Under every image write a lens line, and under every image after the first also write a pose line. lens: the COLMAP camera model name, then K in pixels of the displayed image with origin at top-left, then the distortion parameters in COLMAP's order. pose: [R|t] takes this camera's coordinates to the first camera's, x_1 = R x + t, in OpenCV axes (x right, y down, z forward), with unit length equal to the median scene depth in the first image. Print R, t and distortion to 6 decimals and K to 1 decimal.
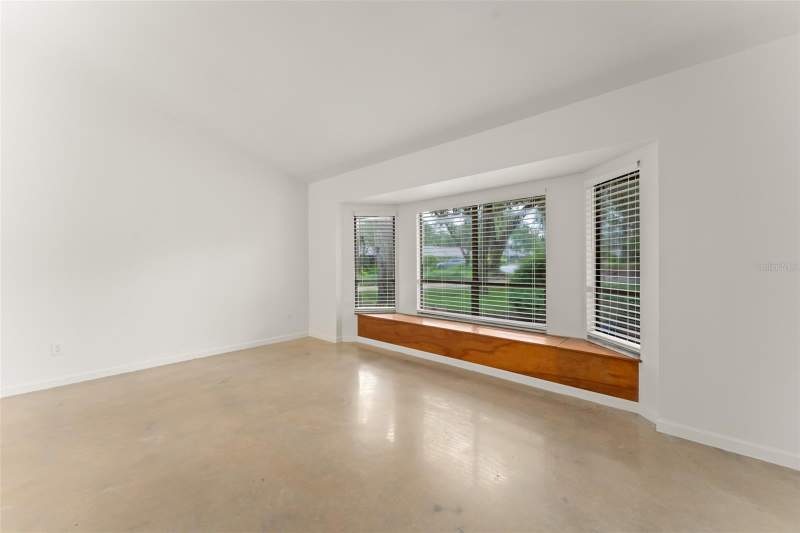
lens RADIAL K [[315.0, 0, 400.7], [0, 315.0, 261.9], [0, 0, 1]] dist [-0.012730, -0.000141]
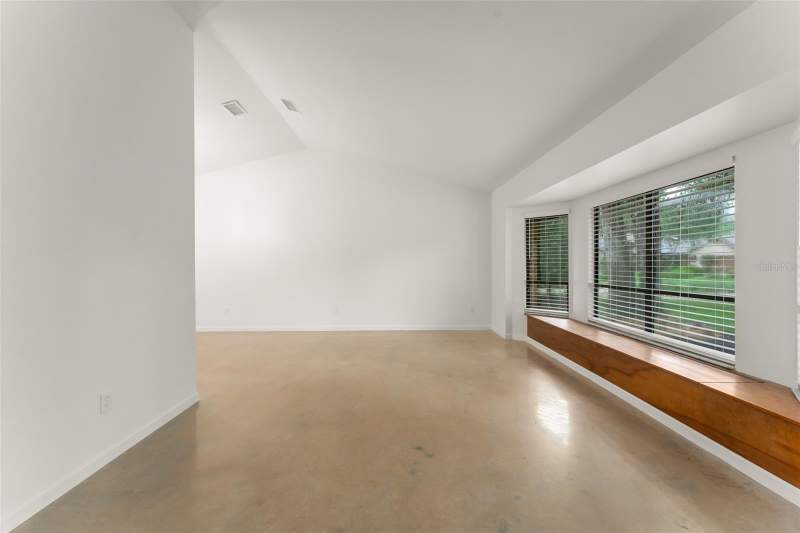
lens RADIAL K [[315.0, 0, 398.8], [0, 315.0, 265.9], [0, 0, 1]] dist [-0.012730, -0.000141]
pose [[0.676585, 0.011463, -0.736275, 0.388838], [-0.006493, 0.999933, 0.009602, 0.001778], [0.736336, -0.001716, 0.676614, 0.014948]]
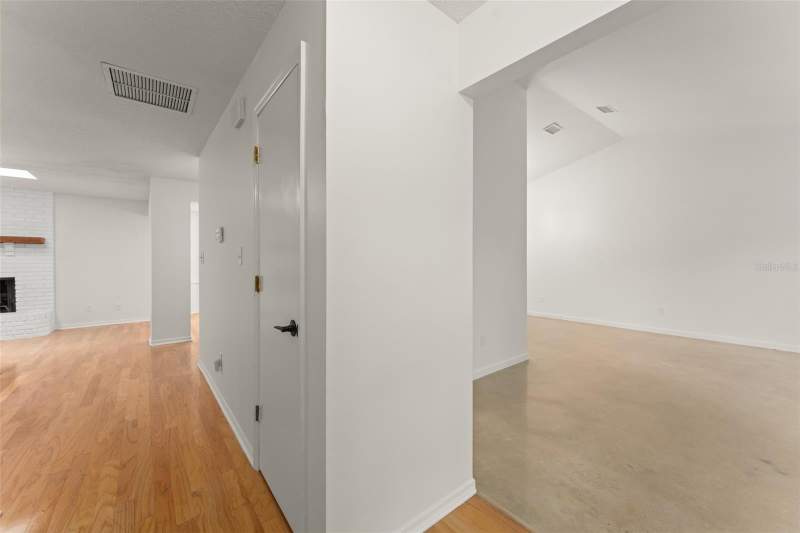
lens RADIAL K [[315.0, 0, 394.5], [0, 315.0, 264.8], [0, 0, 1]] dist [-0.012730, -0.000141]
pose [[-0.177524, 0.009604, -0.984070, 0.566265], [-0.005080, 0.999930, 0.010675, 0.016438], [0.984103, 0.006894, -0.177463, -0.067536]]
